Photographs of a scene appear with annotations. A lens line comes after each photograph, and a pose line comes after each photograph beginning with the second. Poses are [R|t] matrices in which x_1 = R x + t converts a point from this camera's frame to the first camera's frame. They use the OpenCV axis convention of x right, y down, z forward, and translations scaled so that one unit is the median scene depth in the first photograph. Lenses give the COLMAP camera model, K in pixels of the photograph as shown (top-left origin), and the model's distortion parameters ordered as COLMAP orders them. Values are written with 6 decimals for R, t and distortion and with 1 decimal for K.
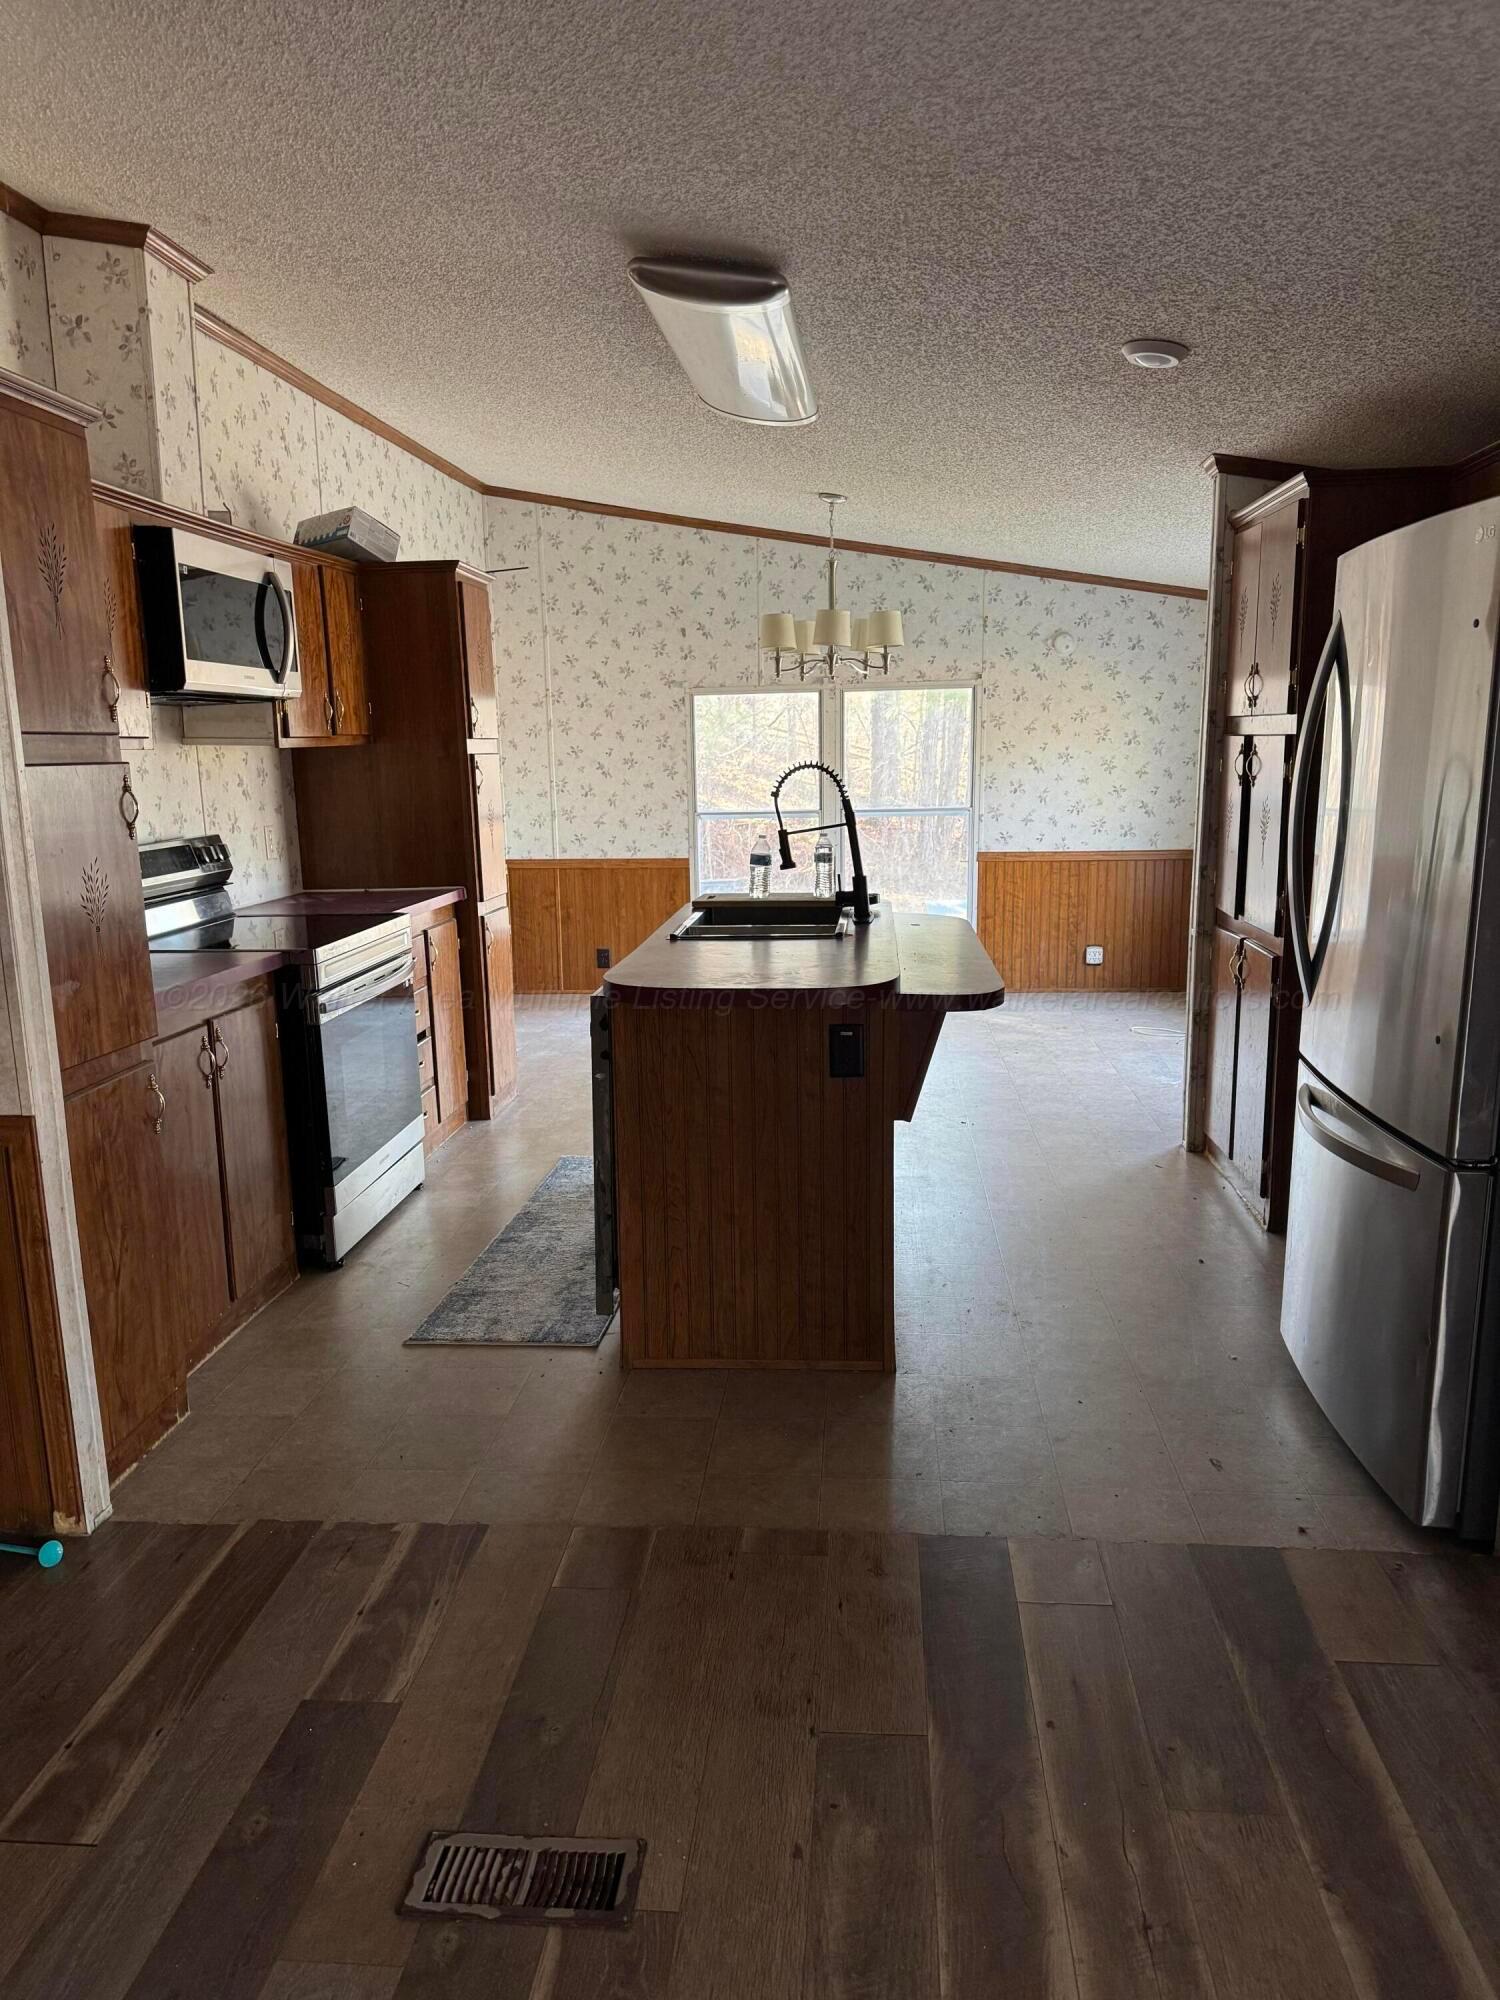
lens RADIAL K [[1403.1, 0, 783.3], [0, 1403.1, 1105.5], [0, 0, 1]] dist [0.078018, -0.056924]
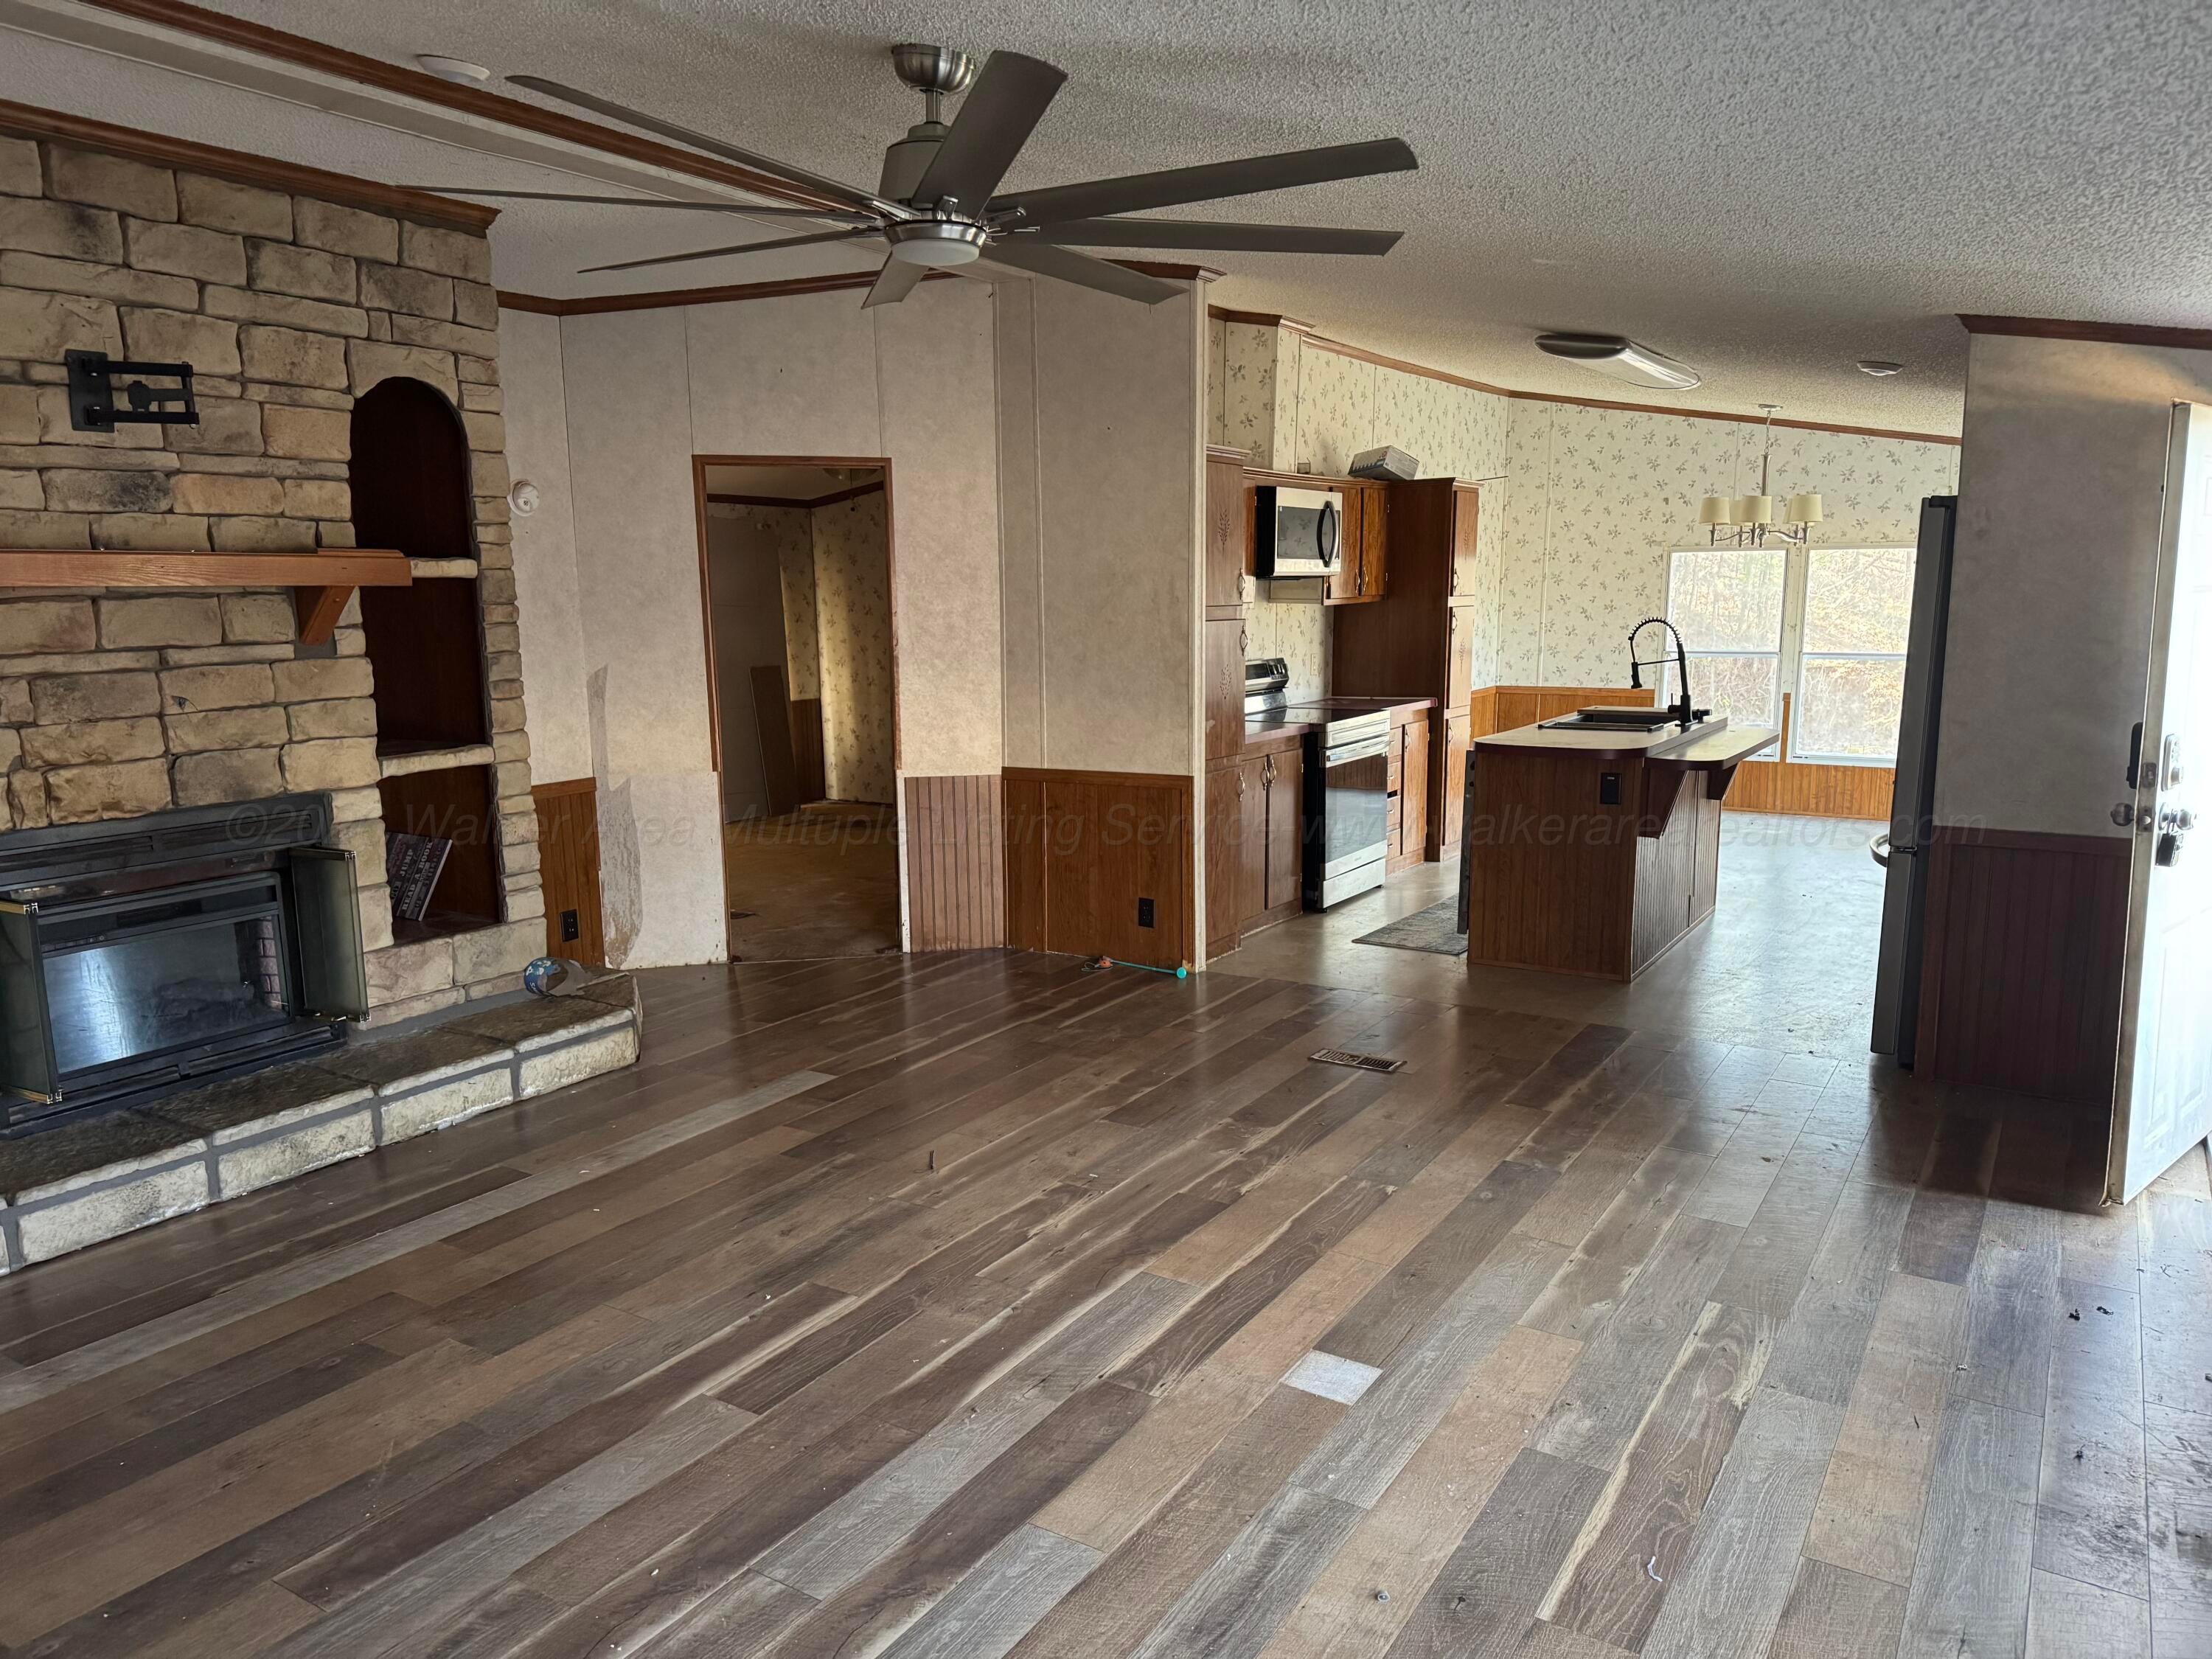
lens RADIAL K [[1579.7, 0, 1106.0], [0, 1579.7, 829.5], [0, 0, 1]] dist [-0.143863, -0.000398]
pose [[0.885328, 0.068355, -0.459915, 0.226662], [-0.108527, 0.992193, -0.061448, 0.117102], [0.452124, 0.104315, 0.885834, -0.569636]]
